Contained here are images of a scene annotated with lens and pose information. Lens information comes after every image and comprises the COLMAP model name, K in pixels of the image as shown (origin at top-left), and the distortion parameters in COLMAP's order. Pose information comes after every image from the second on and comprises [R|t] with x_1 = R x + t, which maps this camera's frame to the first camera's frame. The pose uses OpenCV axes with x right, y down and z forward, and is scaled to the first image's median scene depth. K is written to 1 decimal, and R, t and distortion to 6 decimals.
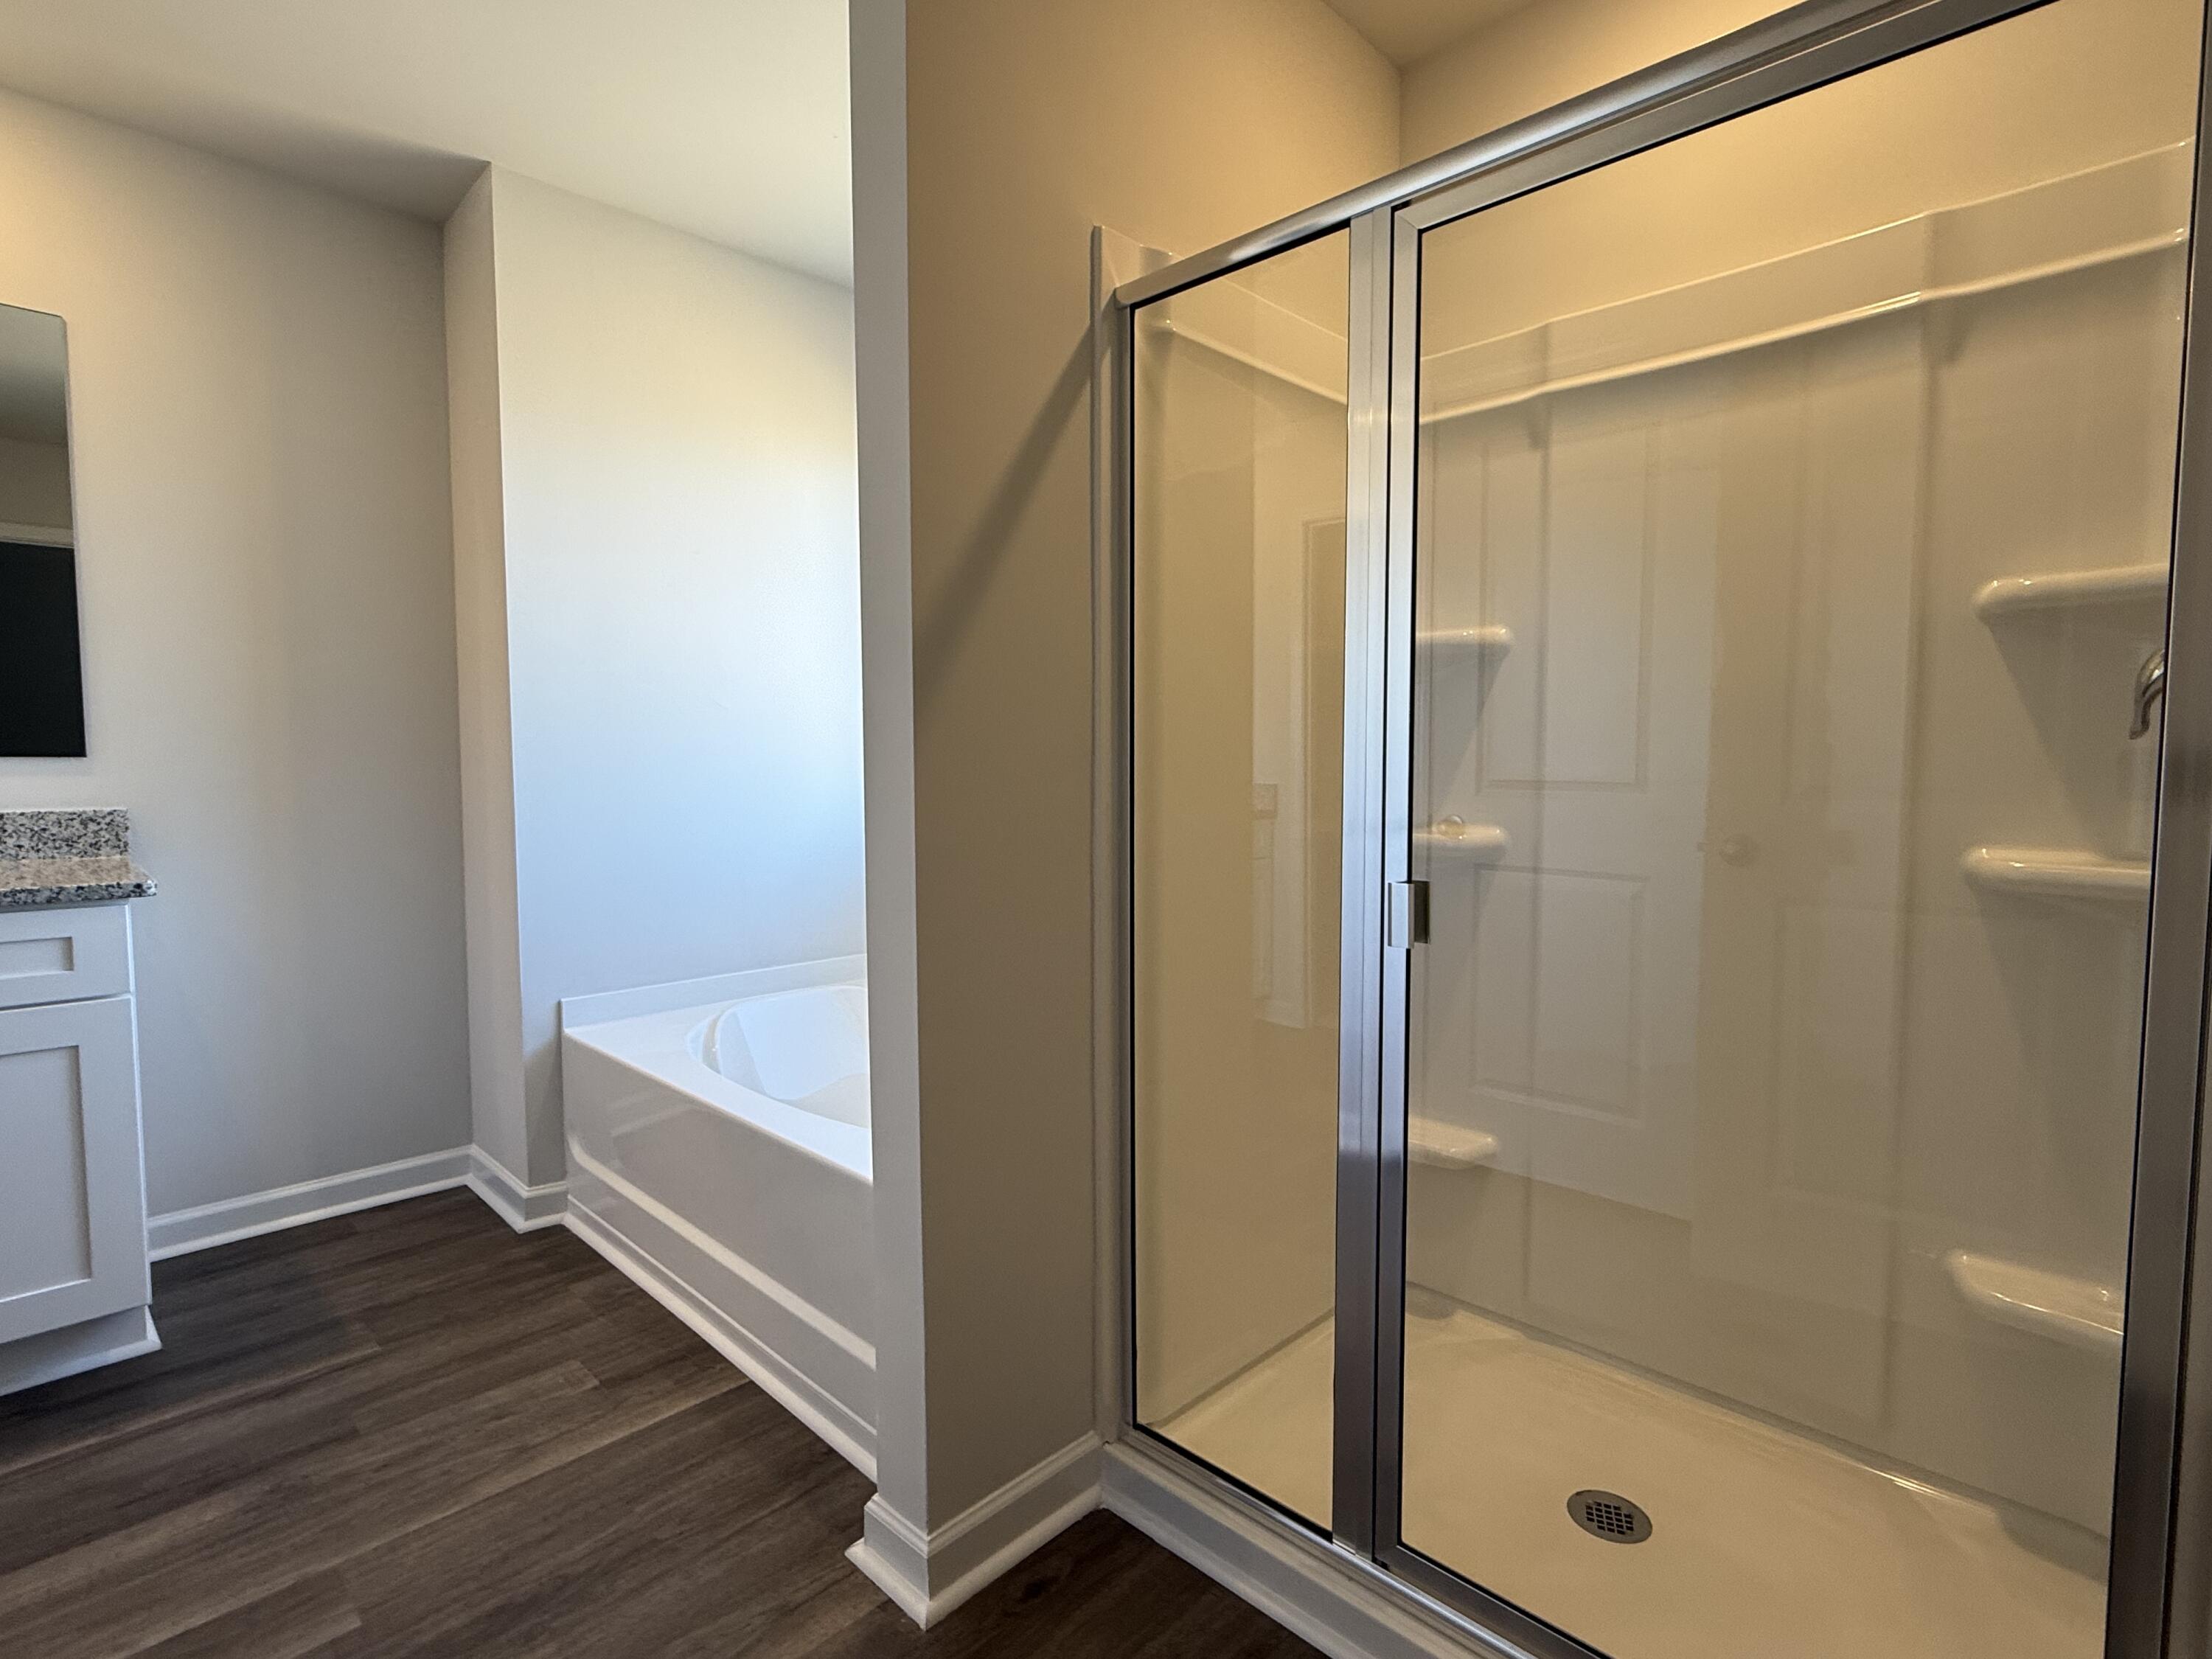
lens RADIAL K [[1077.3, 0, 1106.0], [0, 1077.3, 829.5], [0, 0, 1]] dist [0.002130, -0.000352]
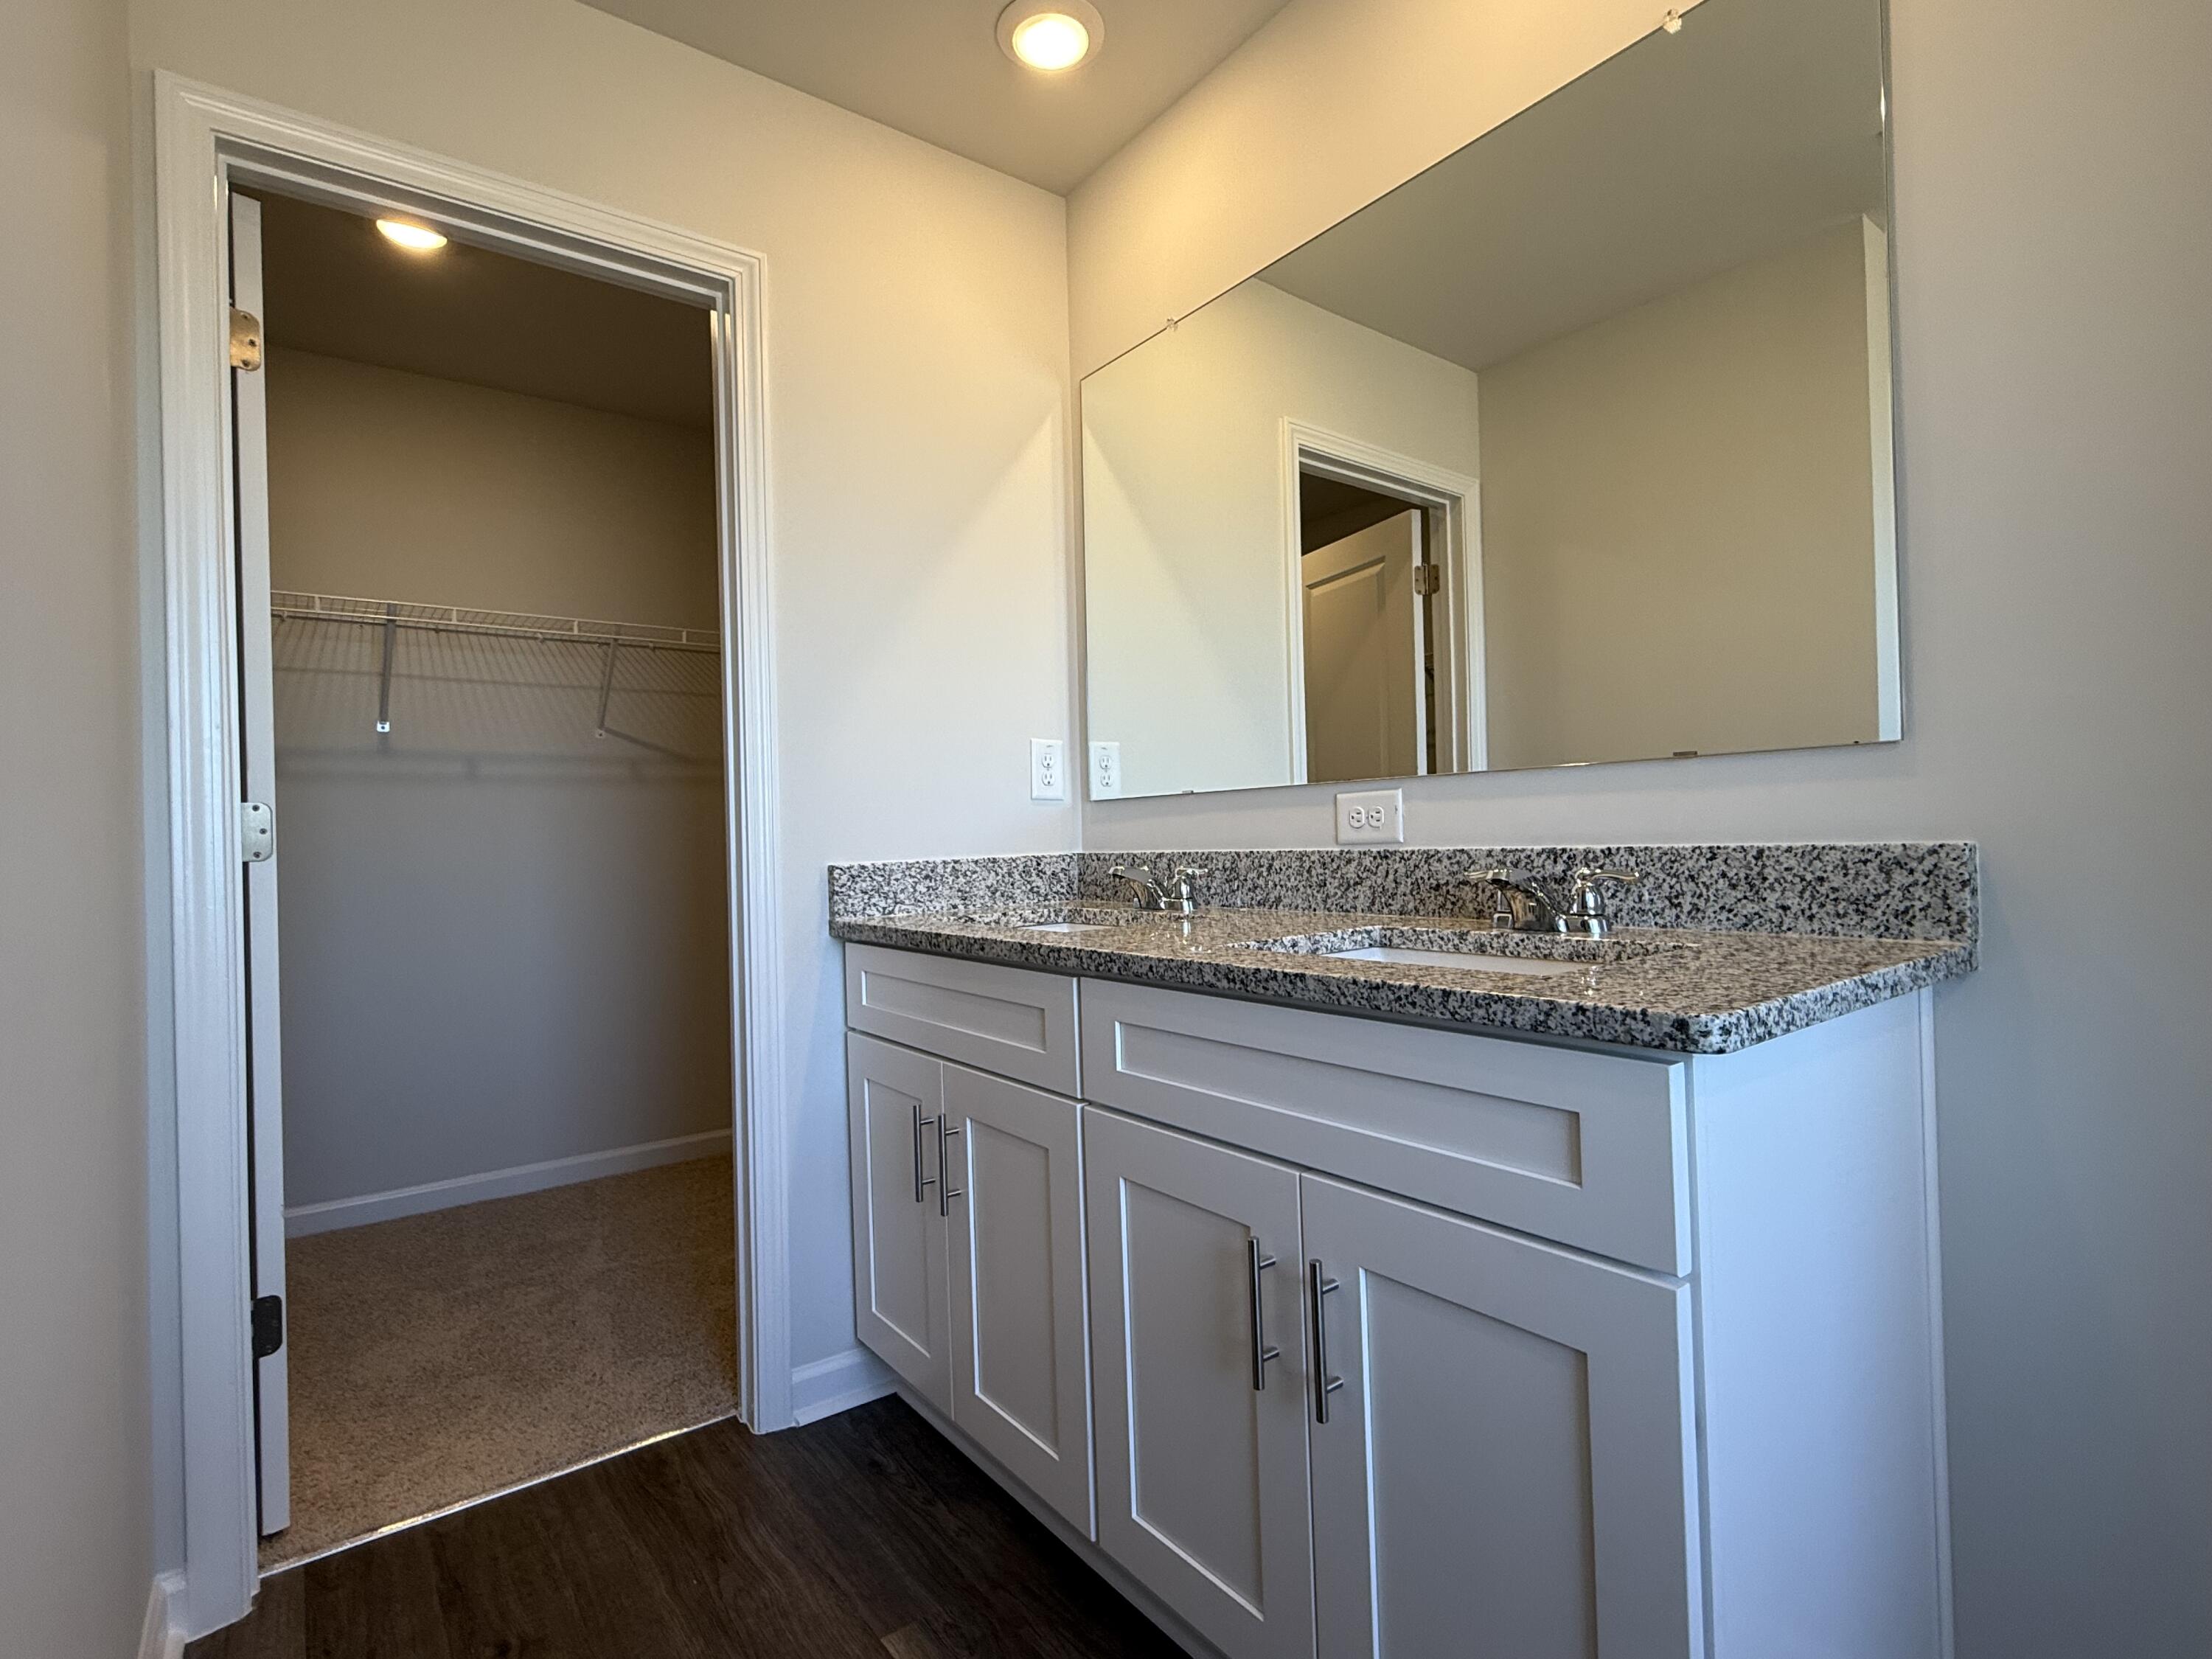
lens RADIAL K [[1077.3, 0, 1106.0], [0, 1077.3, 829.5], [0, 0, 1]] dist [0.002130, -0.000352]
pose [[-0.158745, -0.006474, -0.987298, -0.397517], [-0.035693, 0.999362, -0.000814, -0.011569], [0.986674, 0.035111, -0.158875, 0.734222]]
